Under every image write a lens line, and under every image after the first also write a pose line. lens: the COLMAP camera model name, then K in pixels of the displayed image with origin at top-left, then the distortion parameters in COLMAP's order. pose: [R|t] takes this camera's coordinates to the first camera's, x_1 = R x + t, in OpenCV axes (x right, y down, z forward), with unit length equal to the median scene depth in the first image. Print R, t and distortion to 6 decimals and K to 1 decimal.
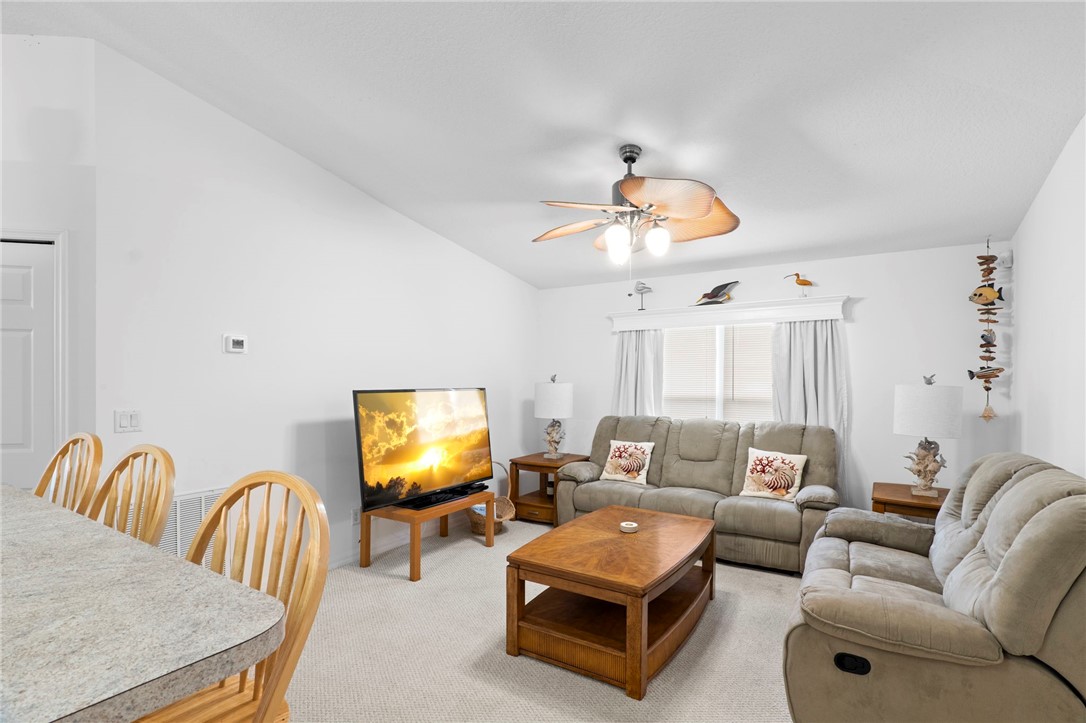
lens RADIAL K [[516.7, 0, 543.8], [0, 516.7, 383.8], [0, 0, 1]] dist [-0.000829, -0.000094]
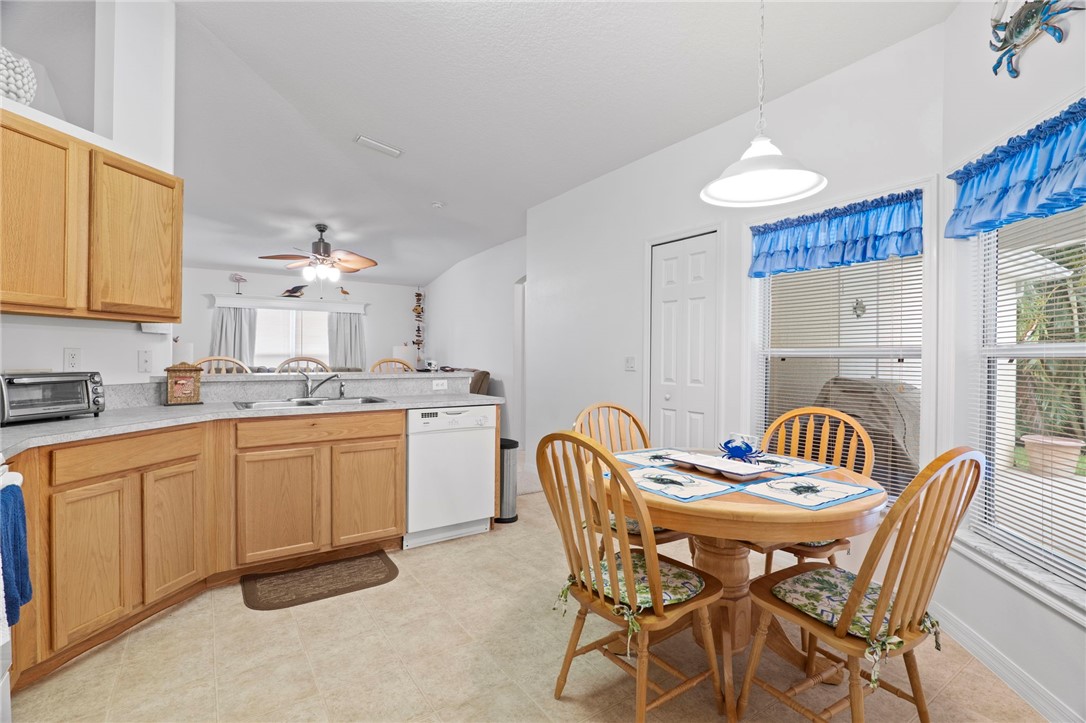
lens RADIAL K [[511.5, 0, 543.0], [0, 511.5, 361.5], [0, 0, 1]] dist [-0.000239, -0.000019]
pose [[0.402404, -0.011026, 0.915396, -0.950666], [0.001908, 0.999935, 0.011206, 0.037494], [-0.915460, -0.002763, 0.402399, -0.425399]]
